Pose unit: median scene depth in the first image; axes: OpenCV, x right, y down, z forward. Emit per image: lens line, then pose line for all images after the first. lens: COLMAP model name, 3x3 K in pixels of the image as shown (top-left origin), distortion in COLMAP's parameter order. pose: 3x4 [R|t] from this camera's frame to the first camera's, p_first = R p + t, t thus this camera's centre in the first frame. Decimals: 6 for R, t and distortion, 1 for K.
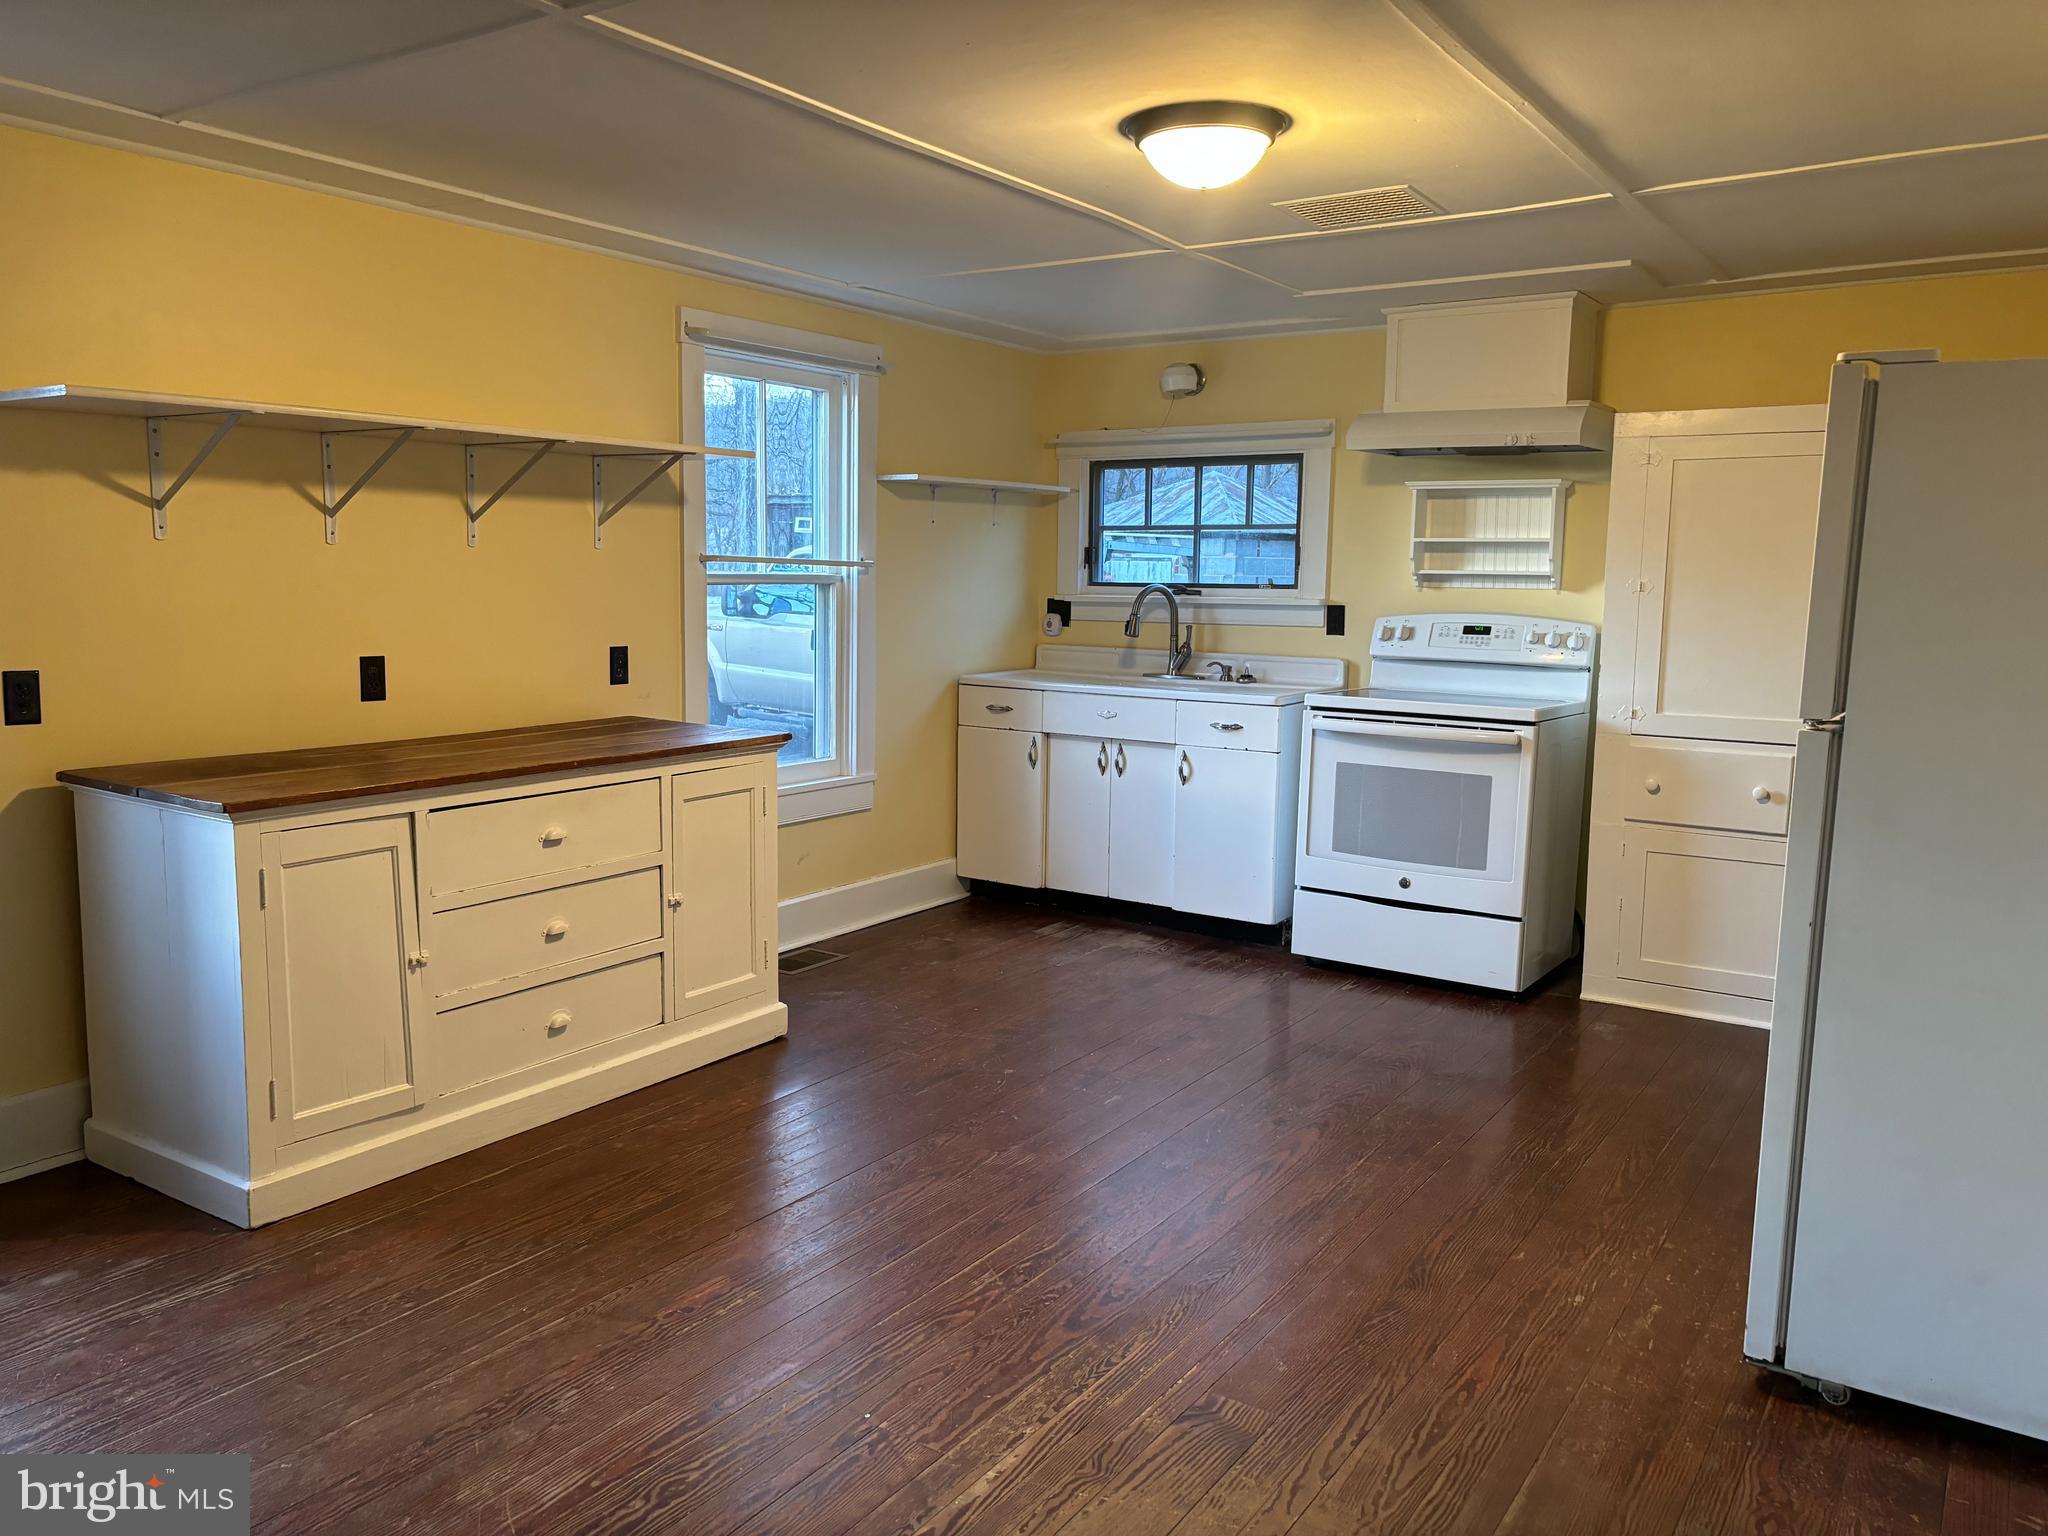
lens RADIAL K [[1547.9, 0, 1021.5], [0, 1547.9, 741.8], [0, 0, 1]] dist [0.030311, -0.001881]
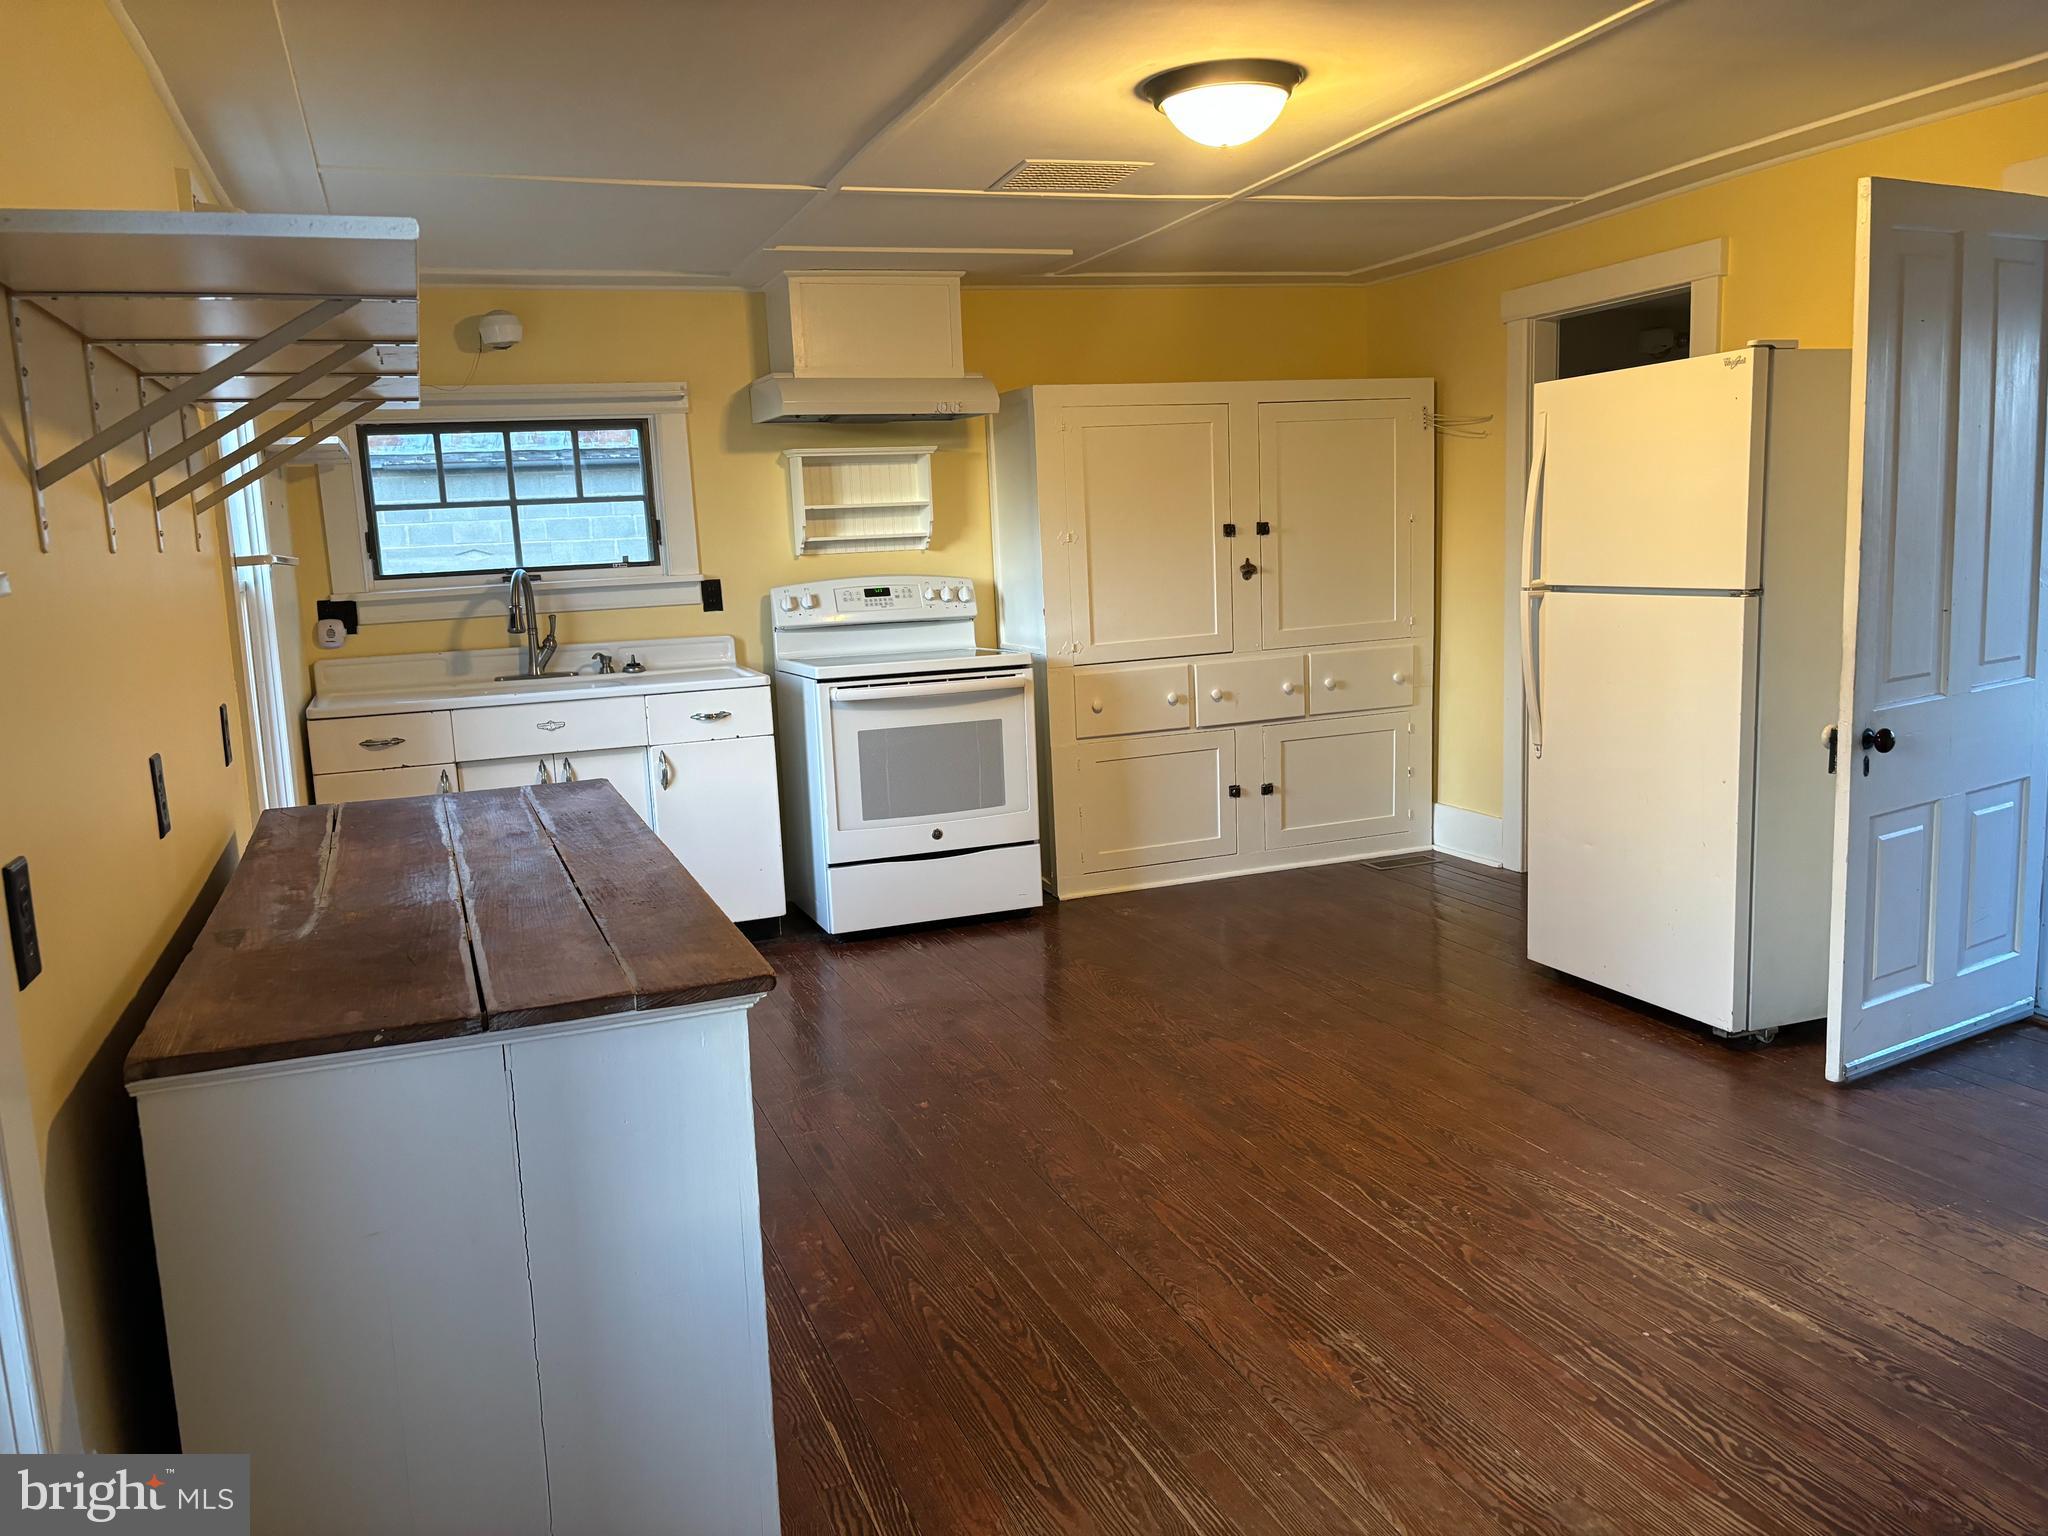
lens RADIAL K [[1512.6, 0, 1024.0], [0, 1512.6, 768.0], [0, 0, 1]] dist [0.032809, -0.002724]
pose [[0.565361, -0.164933, 0.808185, -0.486594], [0.143436, 0.984535, 0.100583, -0.042696], [-0.812276, 0.059058, 0.580276, 0.327495]]
